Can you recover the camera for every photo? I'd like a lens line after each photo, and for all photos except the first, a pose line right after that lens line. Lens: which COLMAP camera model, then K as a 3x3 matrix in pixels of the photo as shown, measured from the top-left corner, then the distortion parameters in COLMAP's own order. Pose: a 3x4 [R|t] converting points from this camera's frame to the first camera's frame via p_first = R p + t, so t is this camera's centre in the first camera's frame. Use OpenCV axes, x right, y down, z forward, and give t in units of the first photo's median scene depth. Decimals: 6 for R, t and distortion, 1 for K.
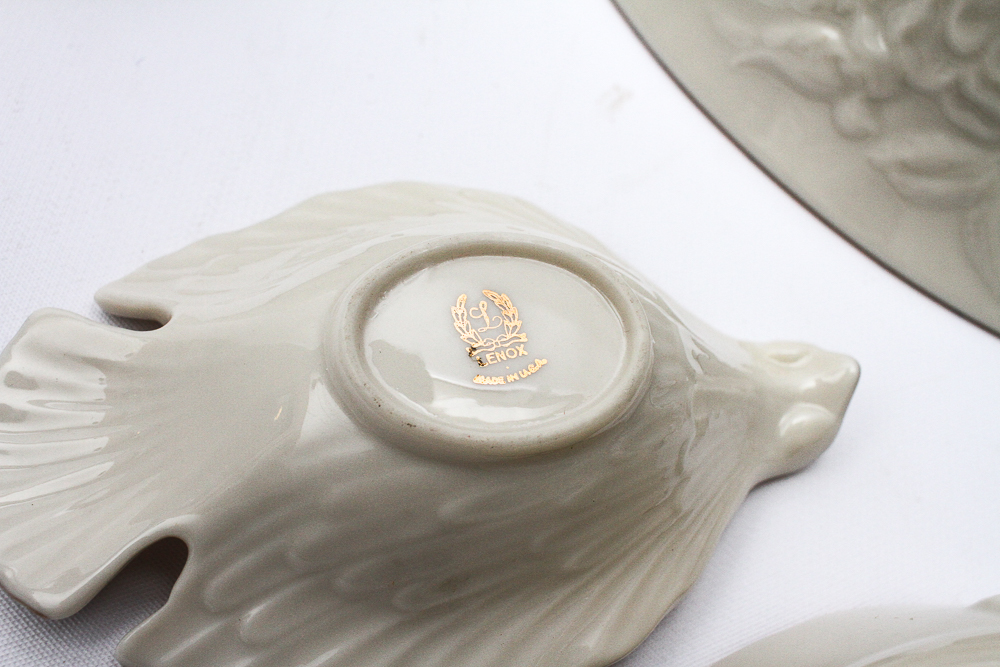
lens RADIAL K [[1167.9, 0, 500.0], [0, 1167.9, 333.5], [0, 0, 1]] dist [-0.110313, 0.022602]
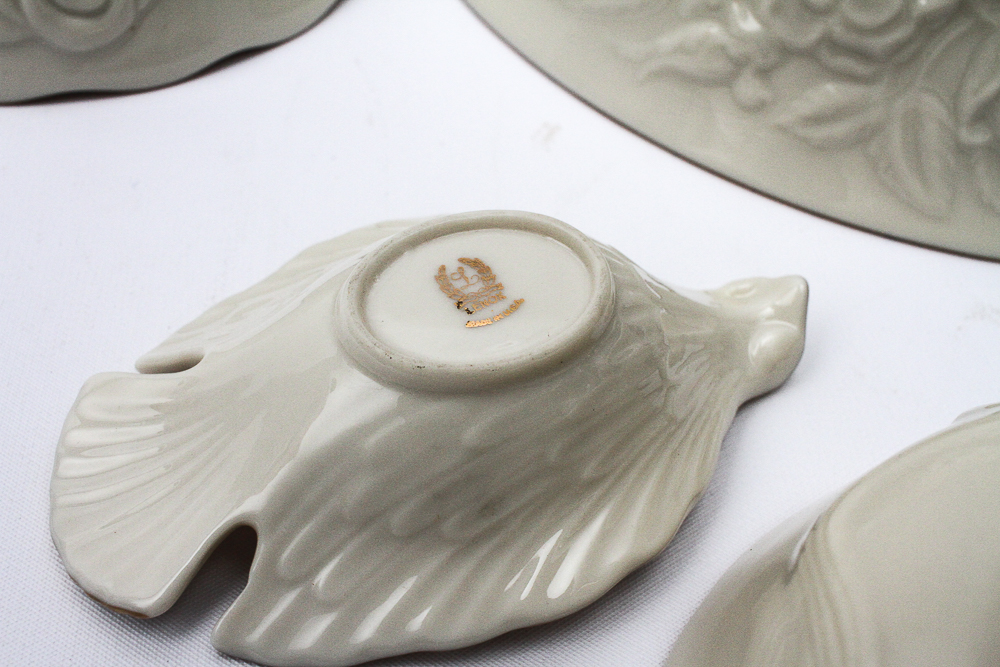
lens RADIAL K [[1167.9, 0, 500.0], [0, 1167.9, 333.5], [0, 0, 1]] dist [-0.110313, 0.022602]
pose [[0.972244, -0.233878, 0.006485, 0.001111], [0.231966, 0.959935, -0.157216, 0.219272], [0.030544, 0.154356, 0.987543, -0.140980]]
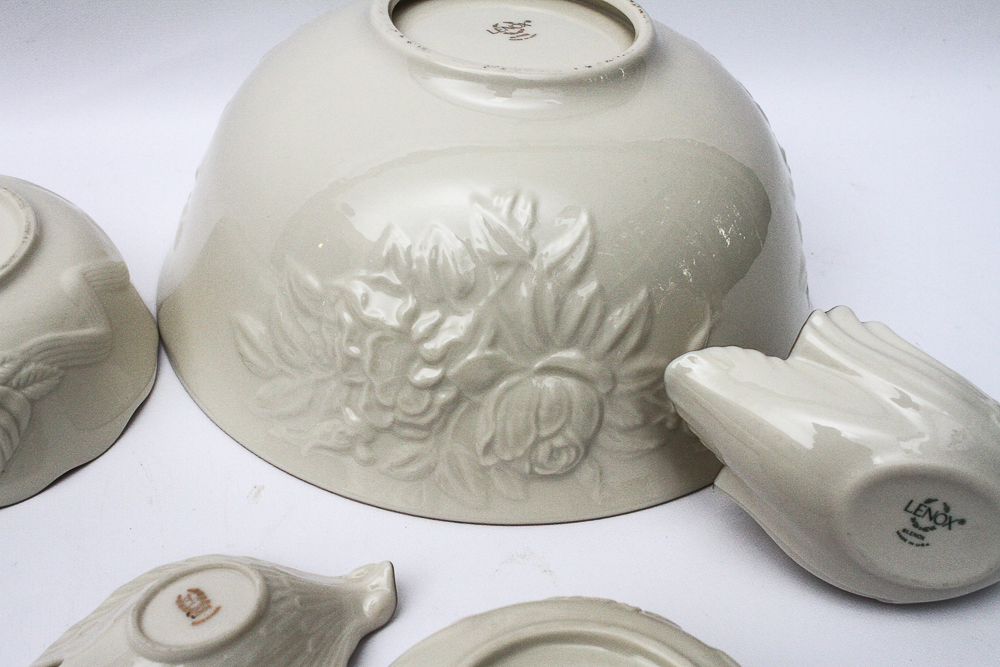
lens RADIAL K [[1167.9, 0, 500.0], [0, 1167.9, 333.5], [0, 0, 1]] dist [-0.110313, 0.022602]
pose [[0.914735, -0.367880, 0.167106, 0.344604], [0.402565, 0.865247, -0.298814, 0.438255], [-0.034660, 0.340607, 0.939567, -1.298365]]
